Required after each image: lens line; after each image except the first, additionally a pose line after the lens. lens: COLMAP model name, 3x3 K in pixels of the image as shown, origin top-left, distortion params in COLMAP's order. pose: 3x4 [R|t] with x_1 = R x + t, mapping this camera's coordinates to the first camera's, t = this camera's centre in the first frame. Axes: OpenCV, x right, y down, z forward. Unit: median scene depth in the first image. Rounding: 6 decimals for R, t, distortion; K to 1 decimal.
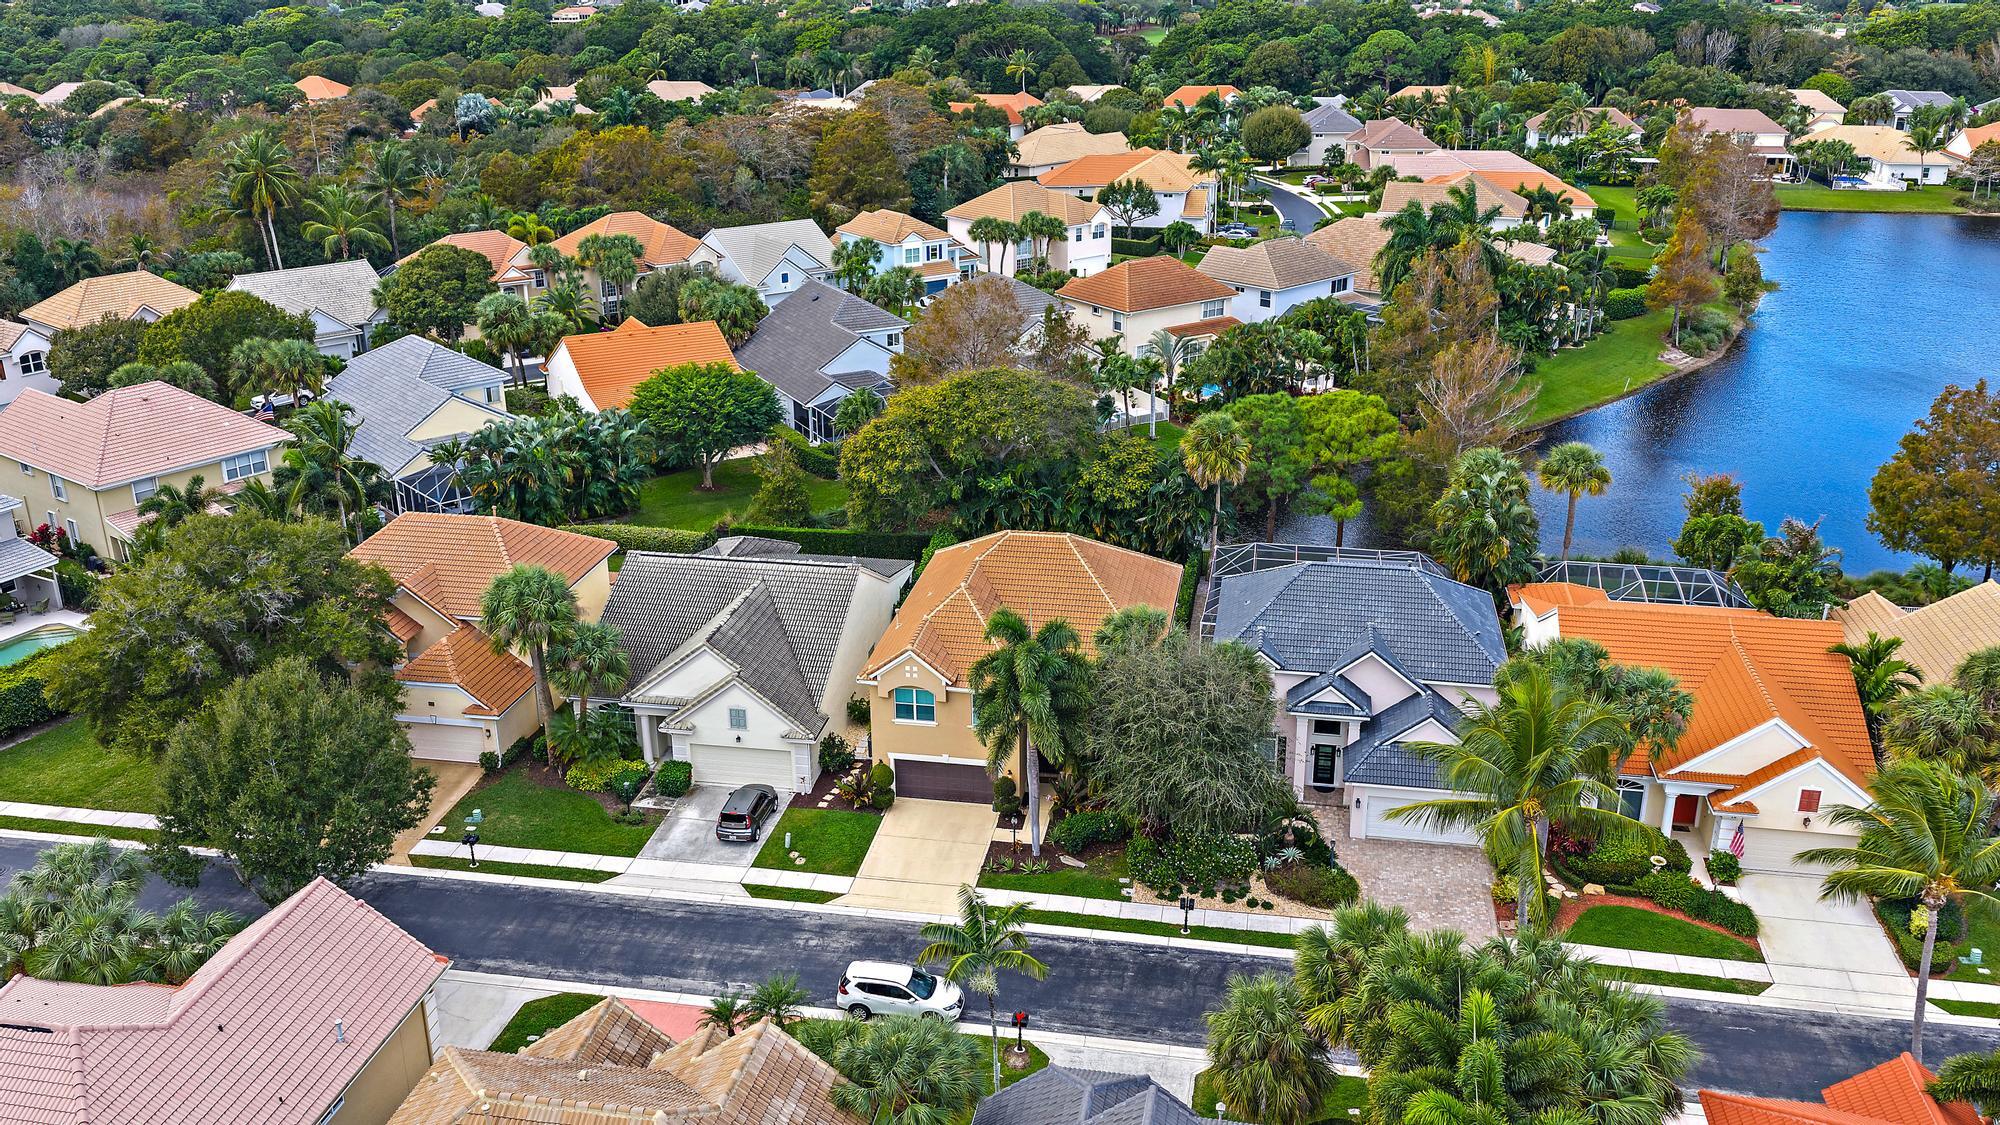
lens RADIAL K [[1662.5, 0, 1000.0], [0, 1662.5, 562.5], [0, 0, 1]] dist [0.024239, -0.045913]
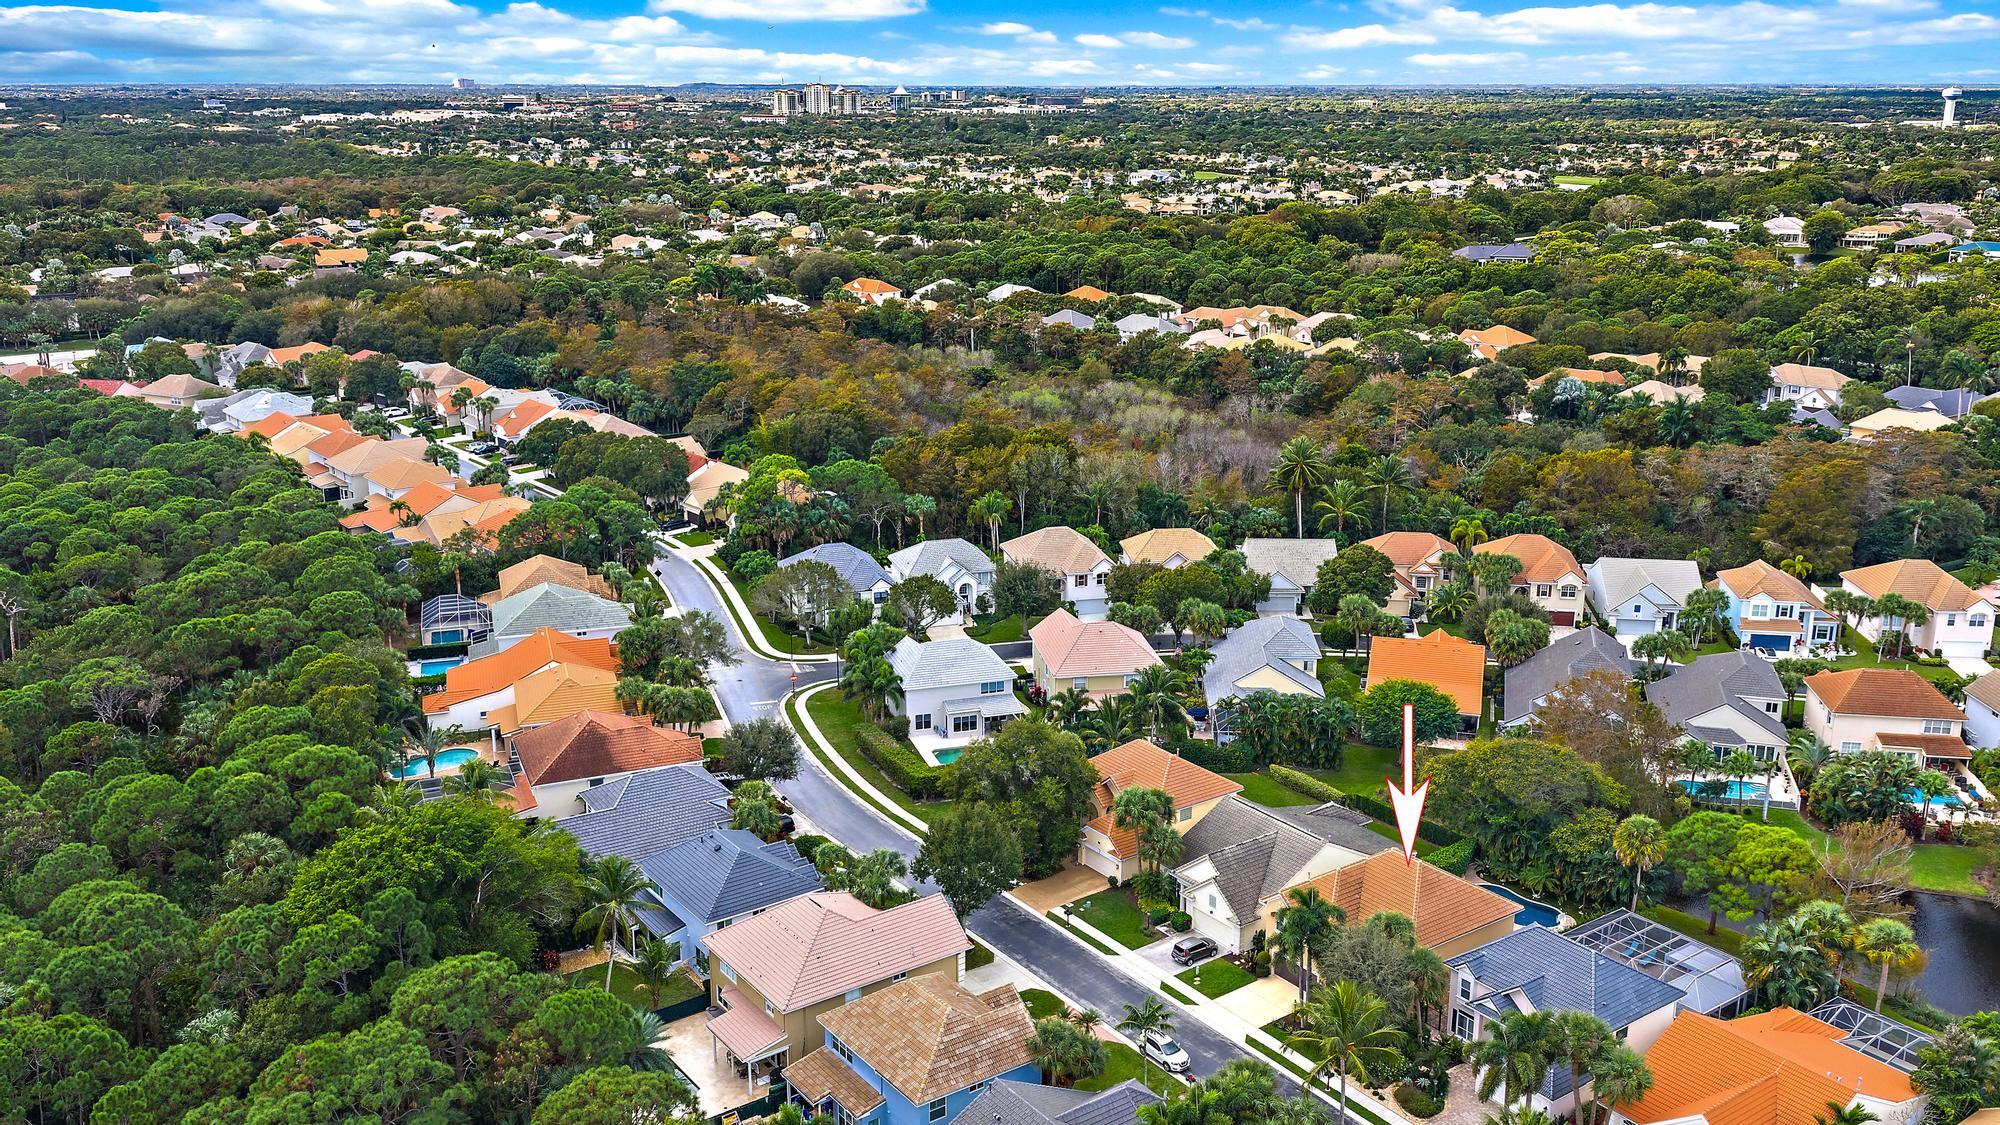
lens RADIAL K [[1662.5, 0, 1000.0], [0, 1662.5, 562.5], [0, 0, 1]] dist [0.024239, -0.045913]
pose [[0.727028, 0.194089, -0.658605, 0.542838], [-0.252279, 0.967632, 0.006670, -0.148319], [0.638582, 0.161302, 0.752459, -0.397440]]
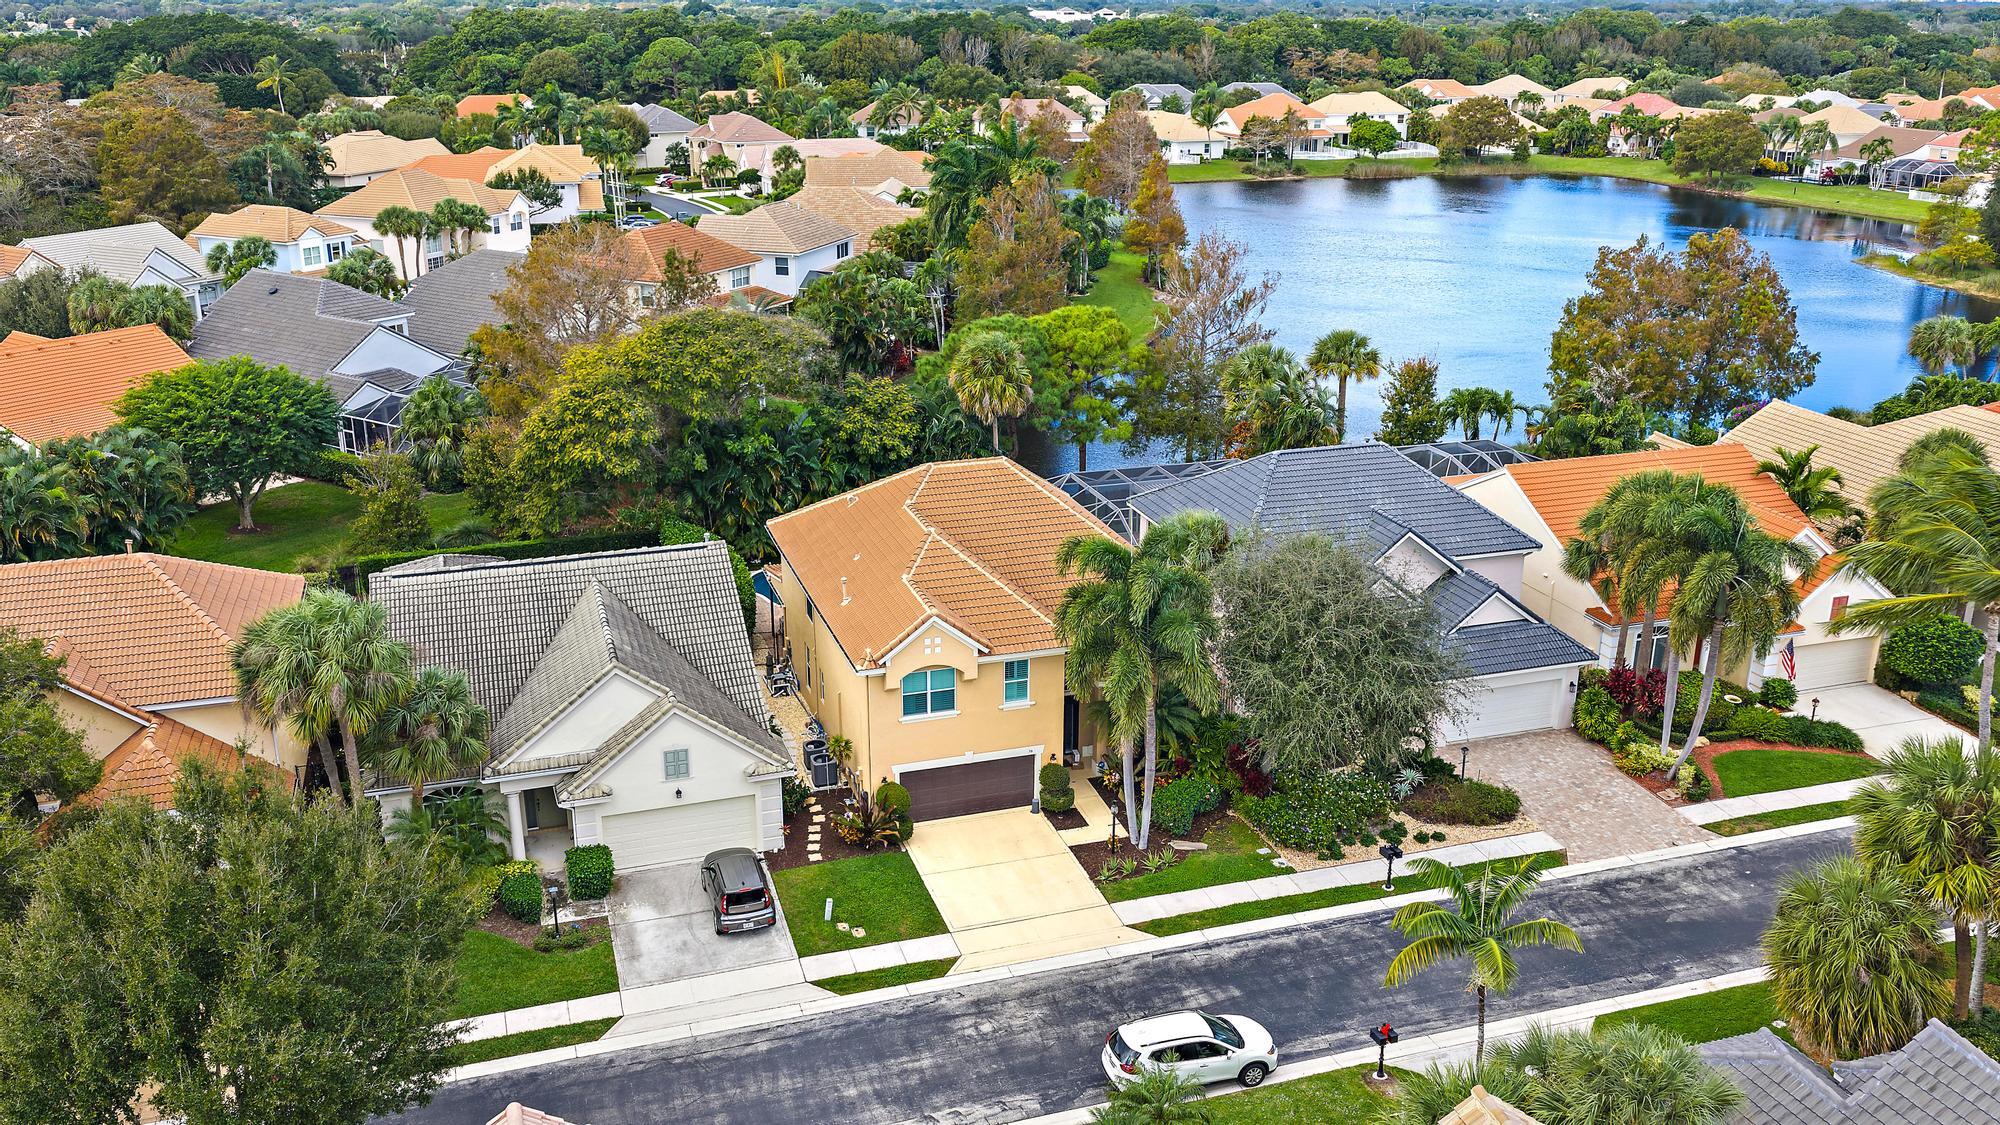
lens RADIAL K [[1662.5, 0, 1000.0], [0, 1662.5, 562.5], [0, 0, 1]] dist [0.024239, -0.045913]
pose [[0.879453, -0.146557, 0.452861, -0.228768], [0.161784, 0.986813, 0.005173, 0.019598], [-0.447648, 0.068716, 0.891566, 0.211175]]
